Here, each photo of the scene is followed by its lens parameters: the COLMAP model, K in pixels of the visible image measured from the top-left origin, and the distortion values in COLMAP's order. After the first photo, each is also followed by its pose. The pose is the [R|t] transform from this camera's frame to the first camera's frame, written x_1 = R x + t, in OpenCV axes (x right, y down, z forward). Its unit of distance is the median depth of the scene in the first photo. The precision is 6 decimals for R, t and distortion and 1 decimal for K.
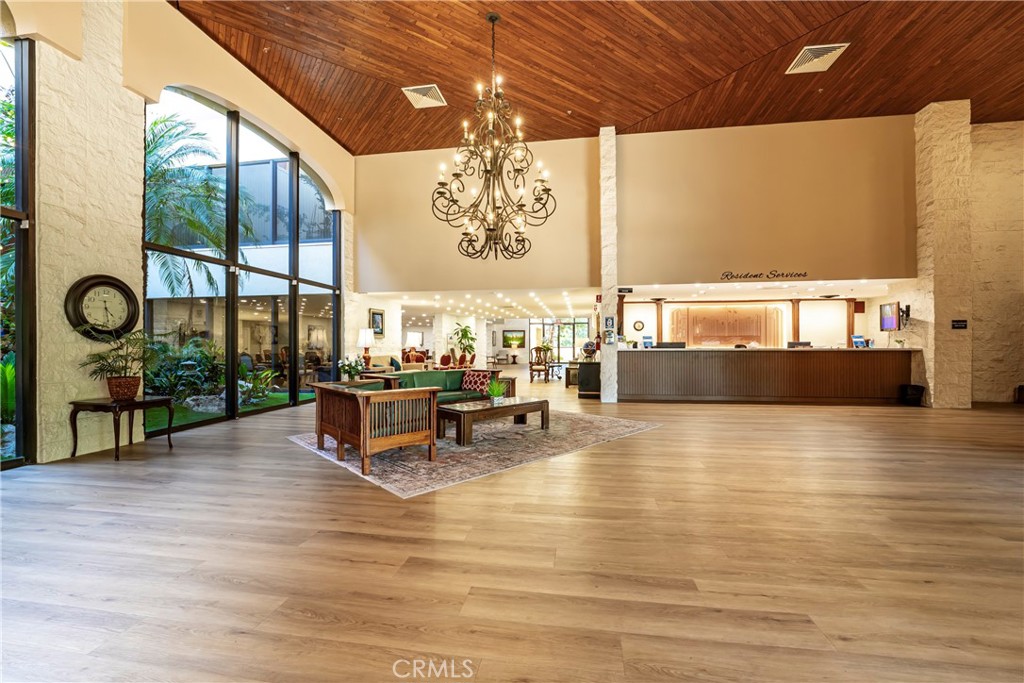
lens RADIAL K [[418.1, 0, 510.9], [0, 418.1, 341.1], [0, 0, 1]] dist [-0.012198, 0.000128]
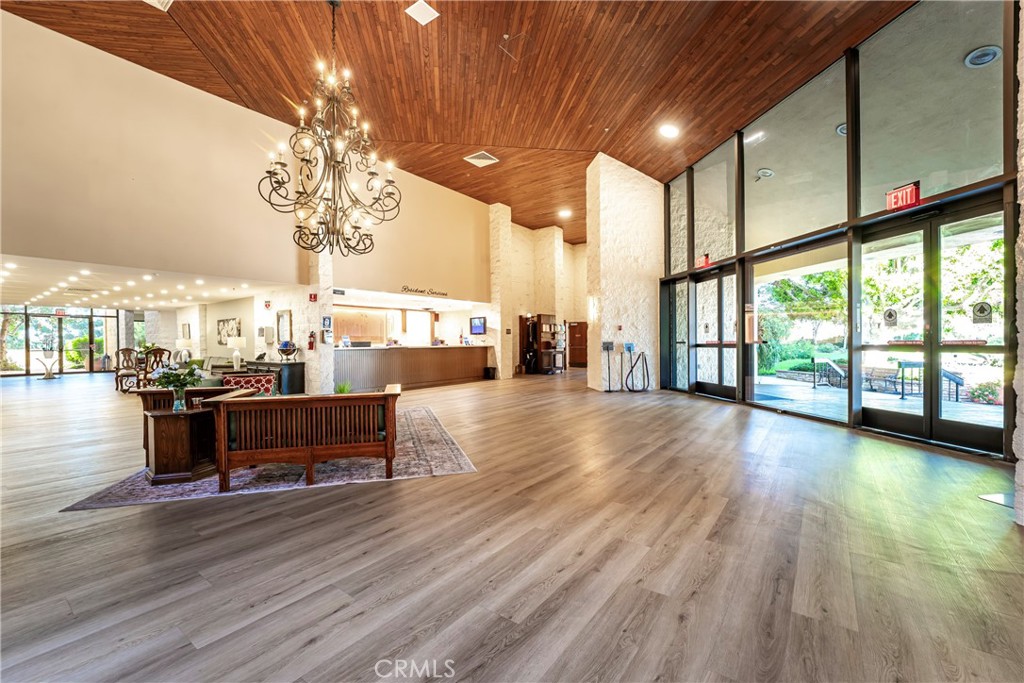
lens RADIAL K [[418.1, 0, 507.9], [0, 418.1, 342.2], [0, 0, 1]] dist [-0.012198, 0.000128]
pose [[0.470509, -0.001645, 0.882394, -0.480502], [-0.000388, 0.999998, 0.002071, 0.001517], [-0.882395, -0.001317, 0.470507, 0.136408]]
